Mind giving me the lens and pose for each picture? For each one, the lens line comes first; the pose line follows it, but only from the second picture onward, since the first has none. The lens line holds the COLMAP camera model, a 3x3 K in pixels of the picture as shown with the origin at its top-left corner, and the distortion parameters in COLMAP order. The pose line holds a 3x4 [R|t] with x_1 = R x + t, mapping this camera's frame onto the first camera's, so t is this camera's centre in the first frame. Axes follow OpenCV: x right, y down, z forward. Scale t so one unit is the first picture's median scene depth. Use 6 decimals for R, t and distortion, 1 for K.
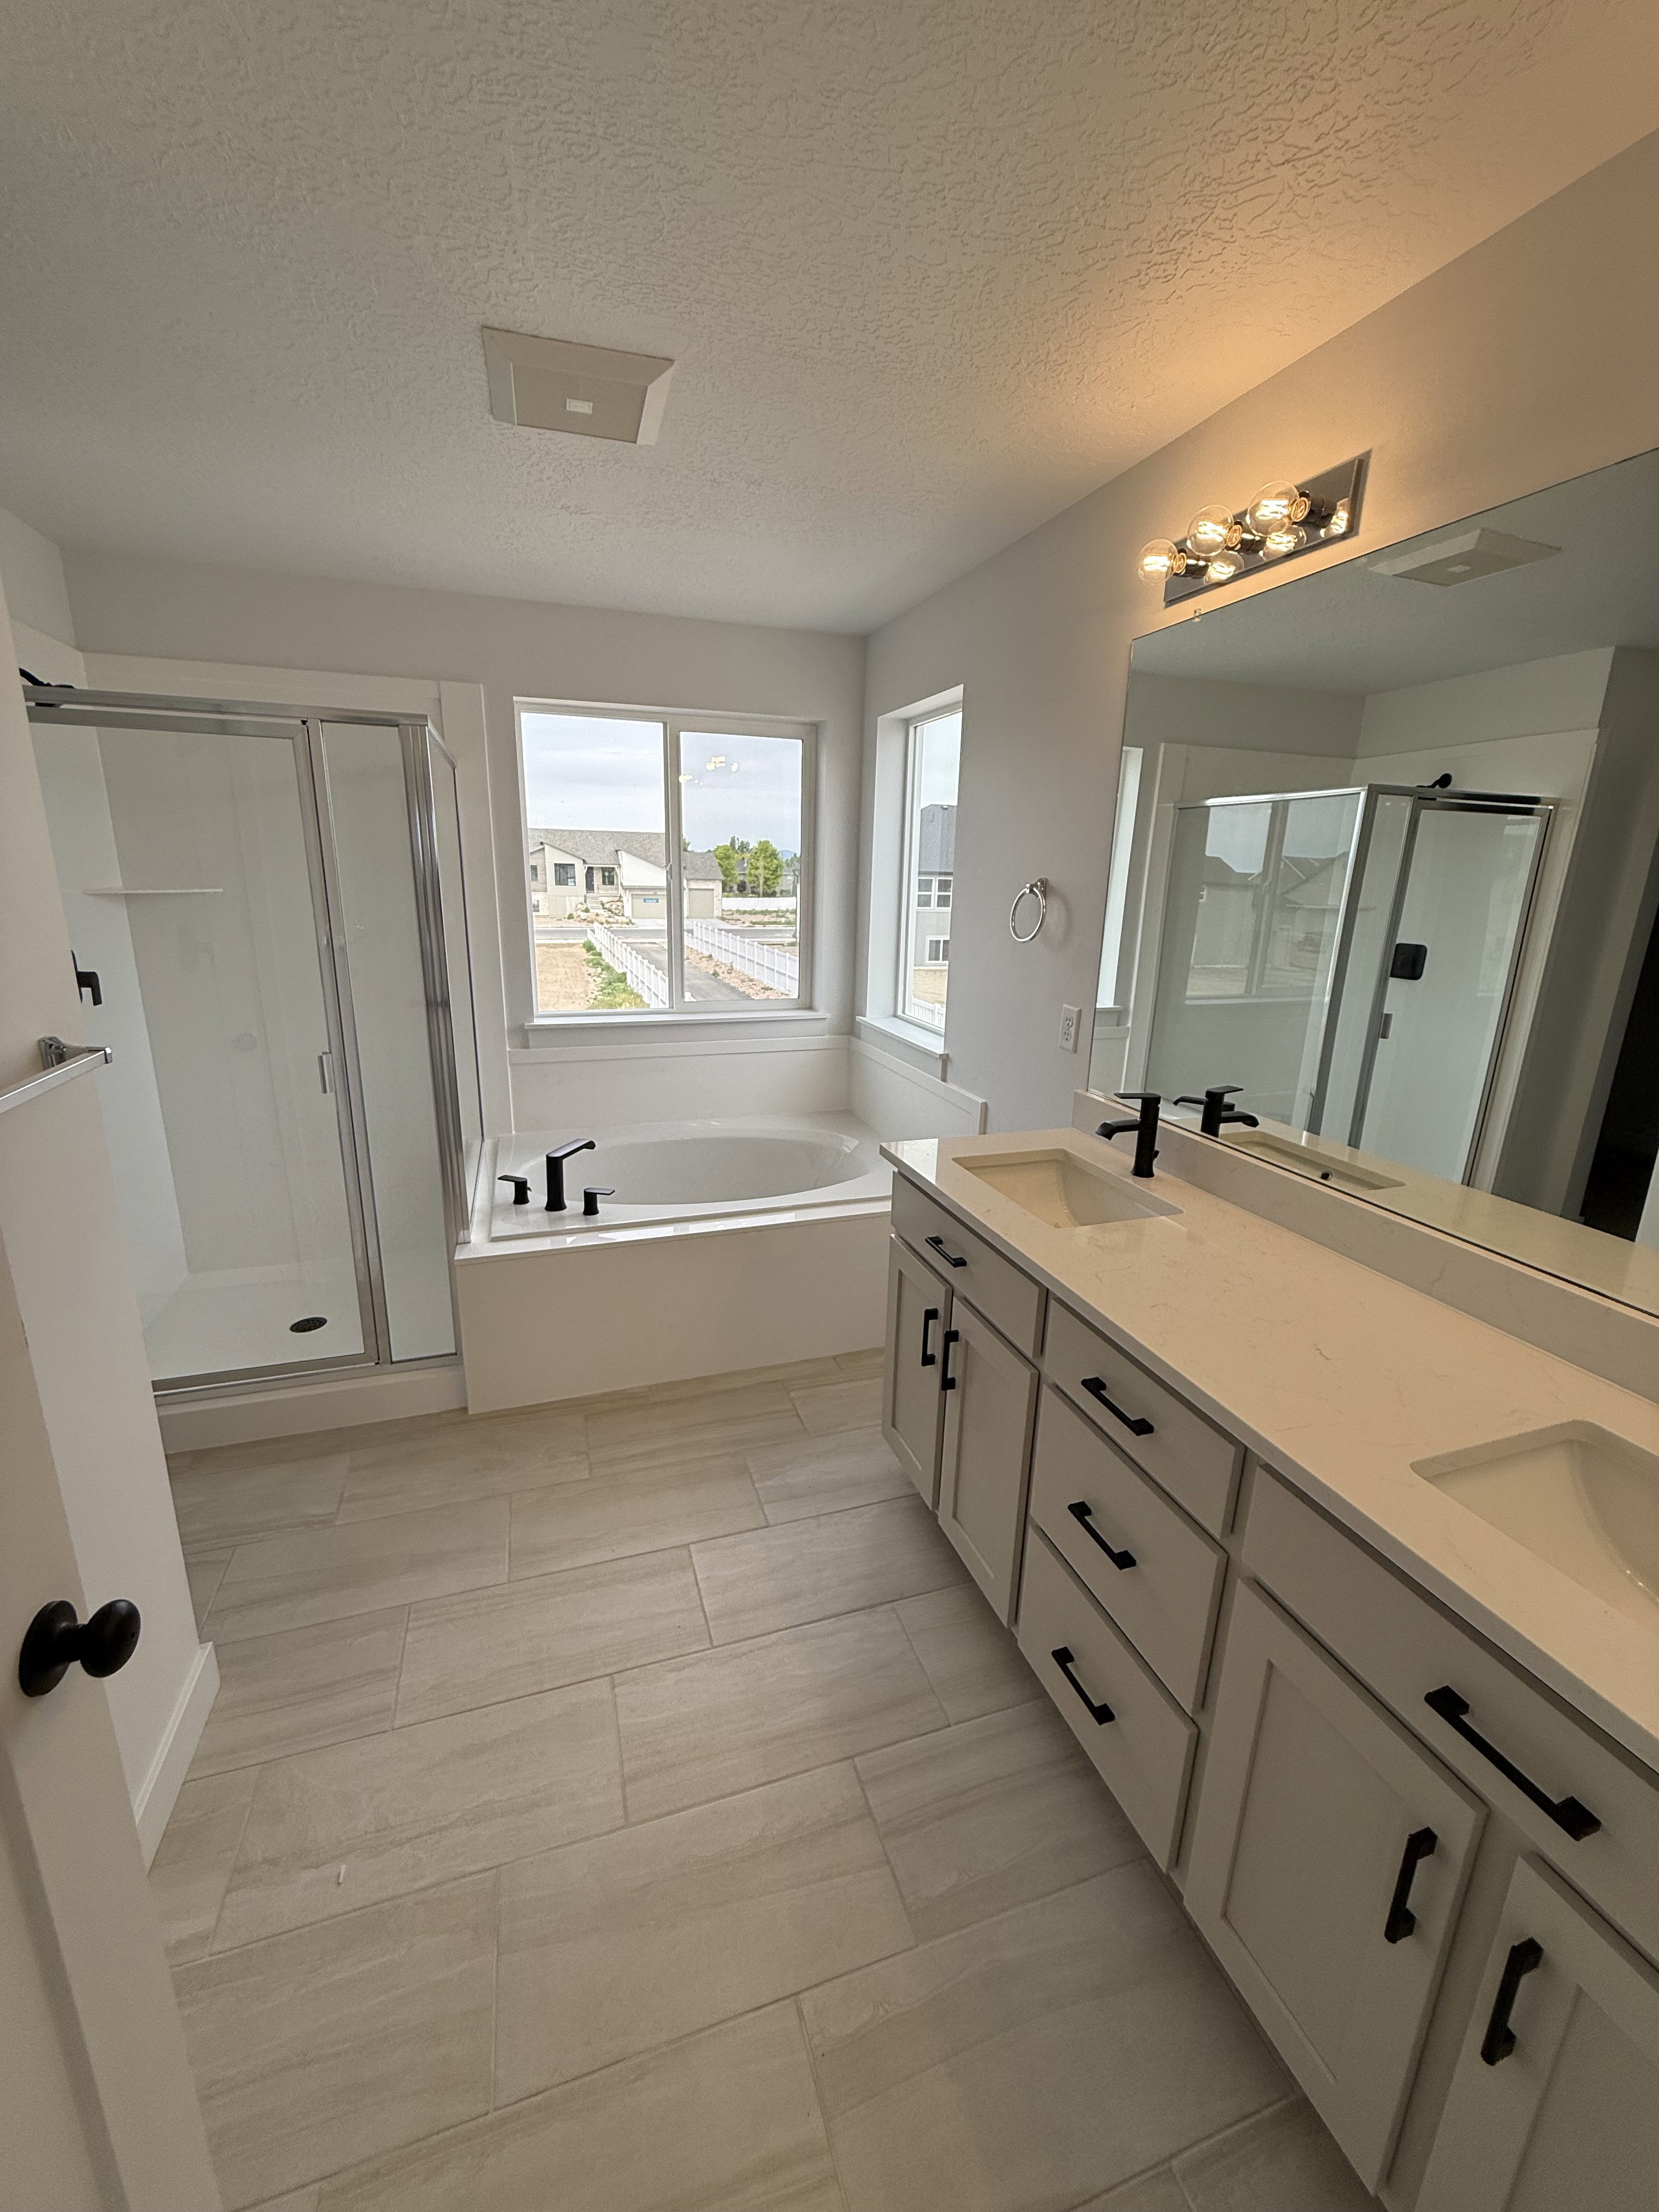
lens RADIAL K [[885.1, 0, 825.3], [0, 885.1, 1104.0], [0, 0, 1]] dist [-0.000443, -0.000092]
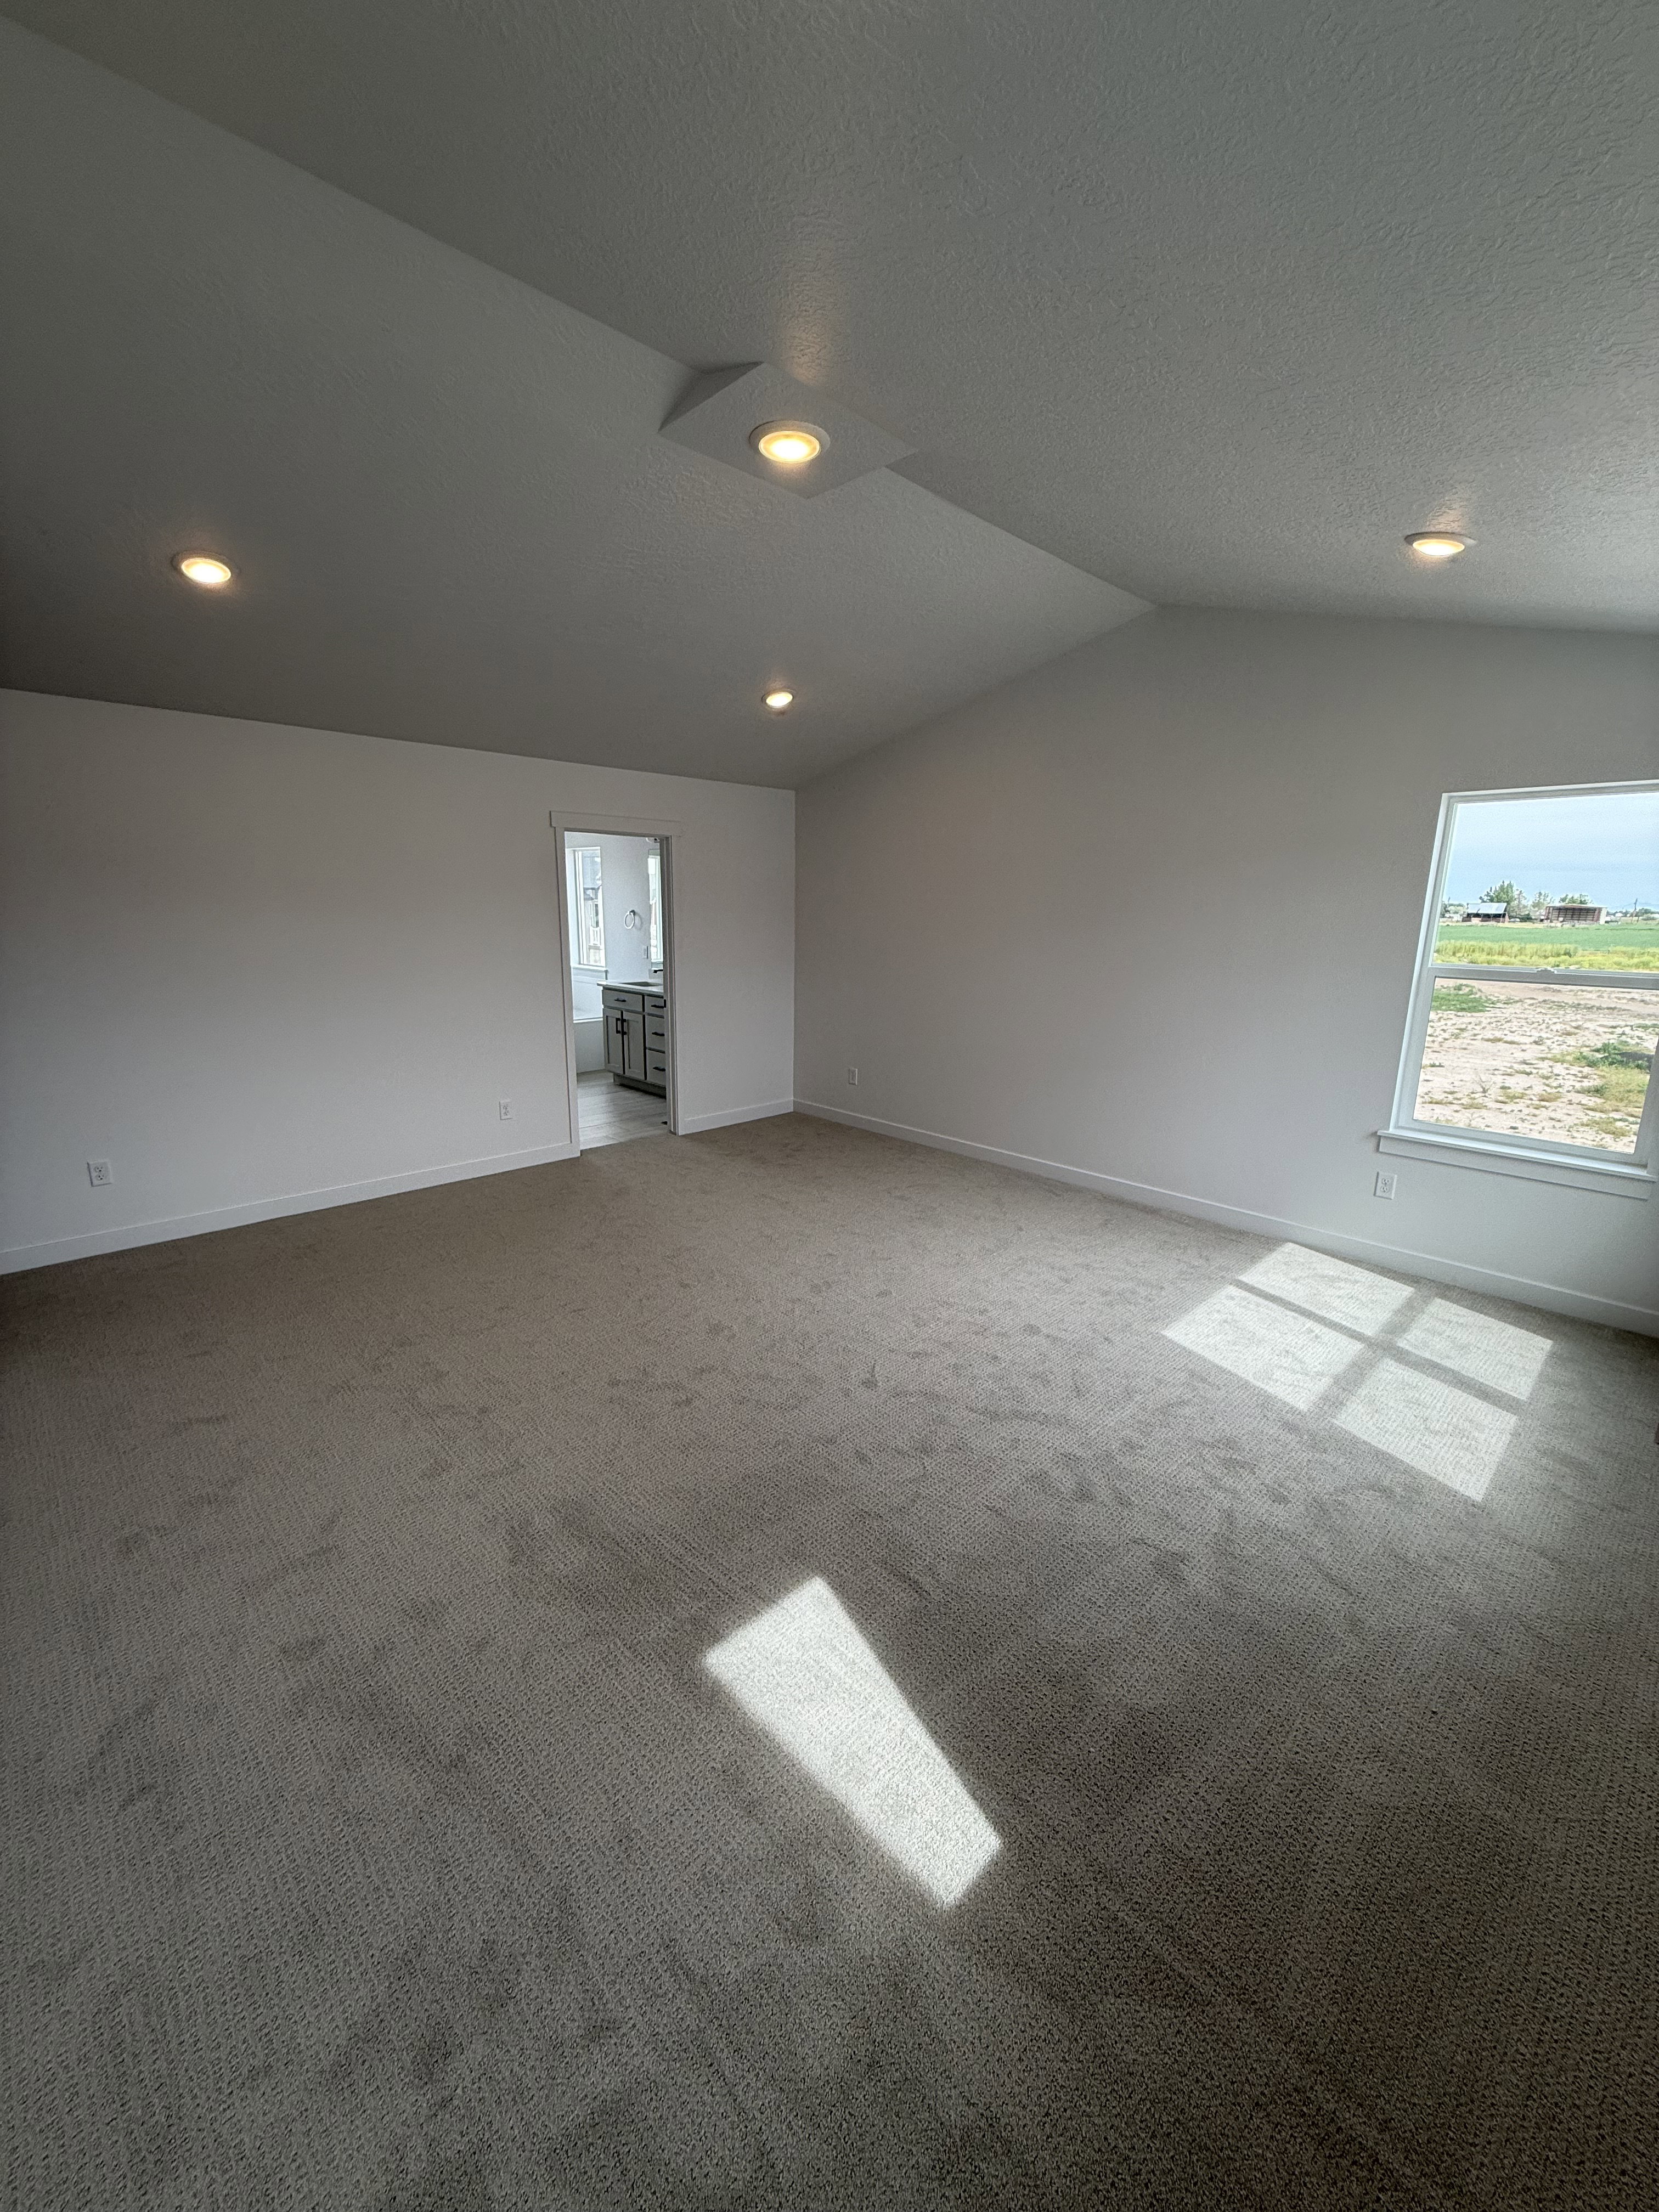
lens RADIAL K [[885.1, 0, 829.6], [0, 885.1, 1106.4], [0, 0, 1]] dist [-0.000443, -0.000092]
pose [[0.902028, -0.109273, 0.417617, -0.718825], [0.118490, 0.992948, 0.003882, 0.715746], [-0.415096, 0.045982, 0.908615, -2.968500]]
